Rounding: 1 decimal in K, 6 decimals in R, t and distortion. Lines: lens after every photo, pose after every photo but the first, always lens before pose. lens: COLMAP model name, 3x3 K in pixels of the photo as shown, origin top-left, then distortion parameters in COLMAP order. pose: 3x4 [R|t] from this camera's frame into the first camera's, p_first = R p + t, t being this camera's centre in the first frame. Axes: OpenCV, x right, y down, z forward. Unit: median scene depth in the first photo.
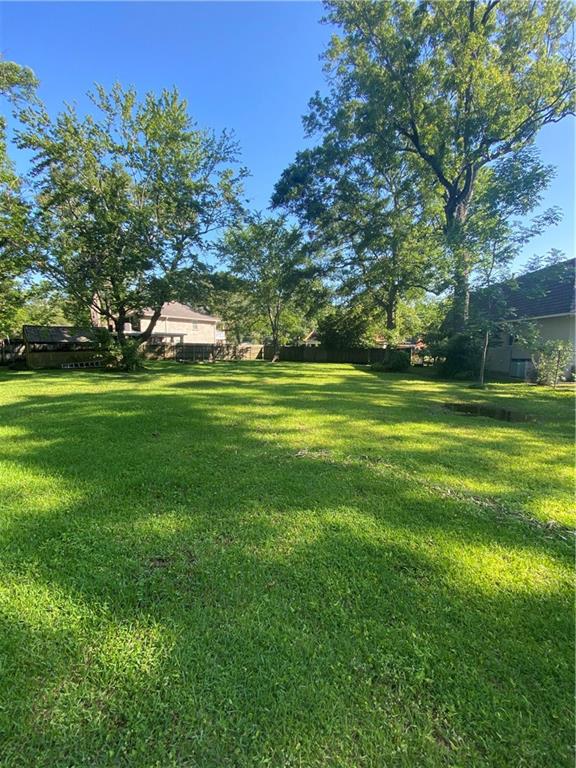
lens RADIAL K [[308.6, 0, 288.3], [0, 308.6, 385.9], [0, 0, 1]] dist [-0.012631, -0.007382]
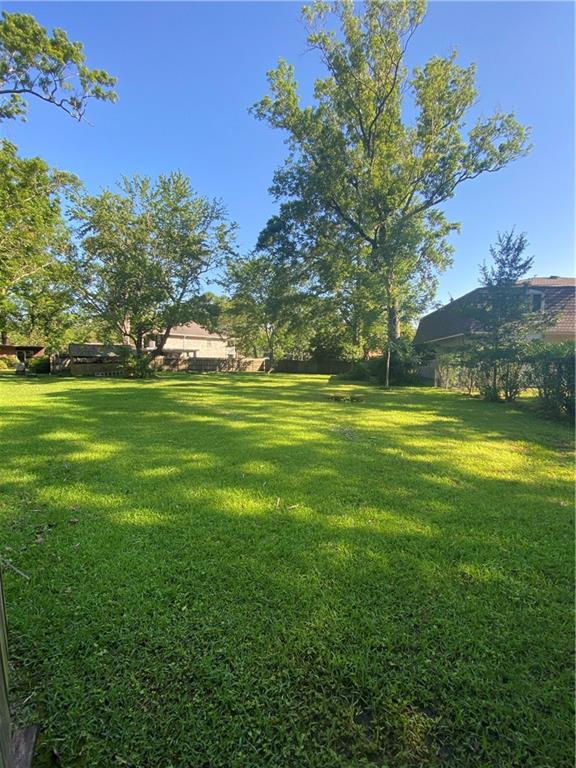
lens RADIAL K [[308.6, 0, 291.1], [0, 308.6, 386.5], [0, 0, 1]] dist [-0.012631, -0.007382]
pose [[0.996238, 0.005421, -0.086488, 0.272480], [-0.009429, 0.998897, -0.045997, 0.051132], [0.086143, 0.046640, 0.995191, -0.308958]]
